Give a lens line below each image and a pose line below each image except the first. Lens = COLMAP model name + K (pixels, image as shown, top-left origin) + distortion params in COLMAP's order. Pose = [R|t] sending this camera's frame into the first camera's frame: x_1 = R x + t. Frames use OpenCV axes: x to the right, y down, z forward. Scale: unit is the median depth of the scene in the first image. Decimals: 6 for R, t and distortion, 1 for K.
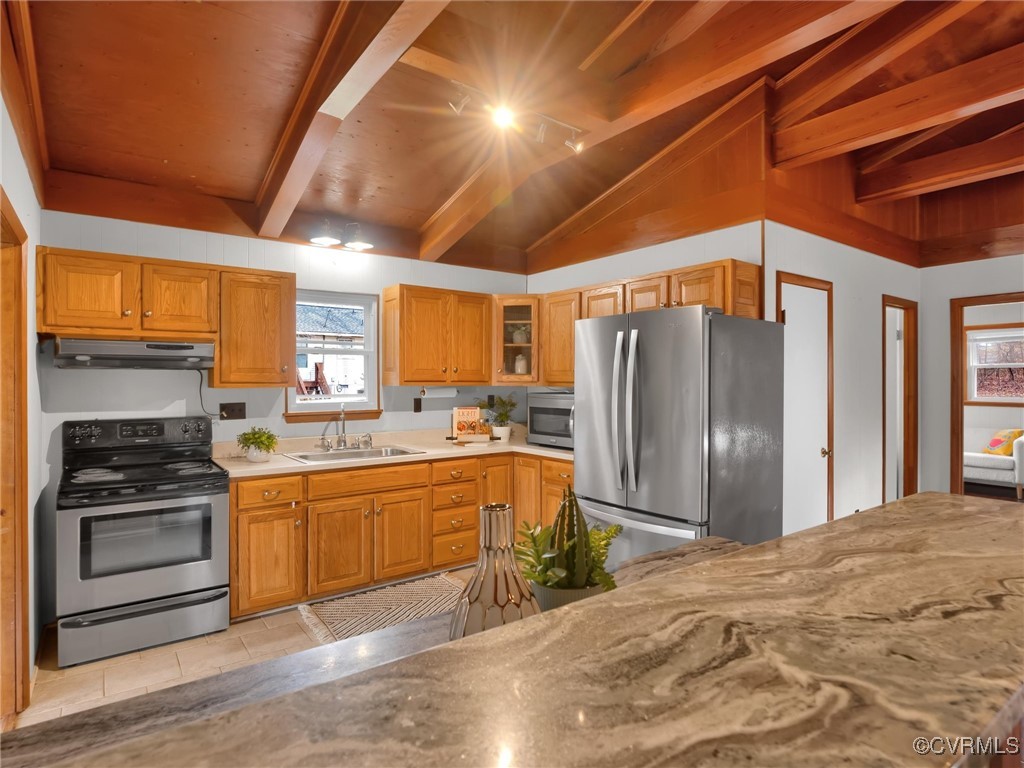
lens RADIAL K [[600.3, 0, 511.5], [0, 600.3, 382.9], [0, 0, 1]] dist [-0.006187, -0.001957]
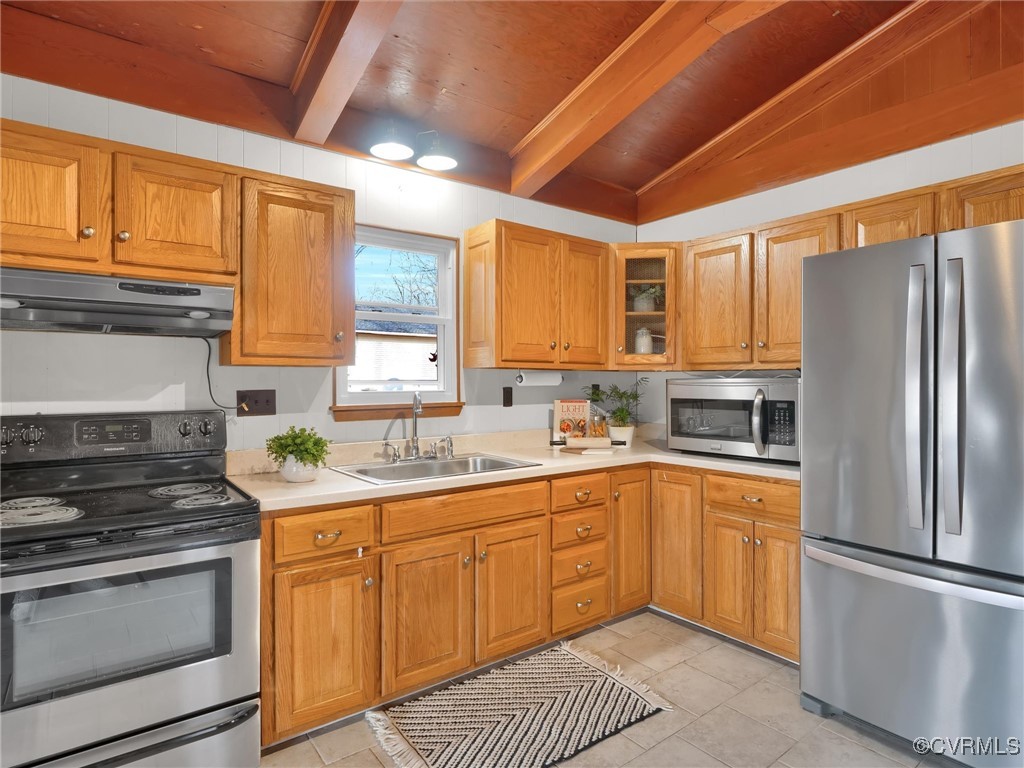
lens RADIAL K [[600.3, 0, 506.4], [0, 600.3, 381.4], [0, 0, 1]] dist [-0.006187, -0.001957]
pose [[0.999974, -0.001082, 0.007099, -0.197278], [0.001128, 0.999979, -0.006384, 0.028501], [-0.007092, 0.006392, 0.999954, 0.344558]]
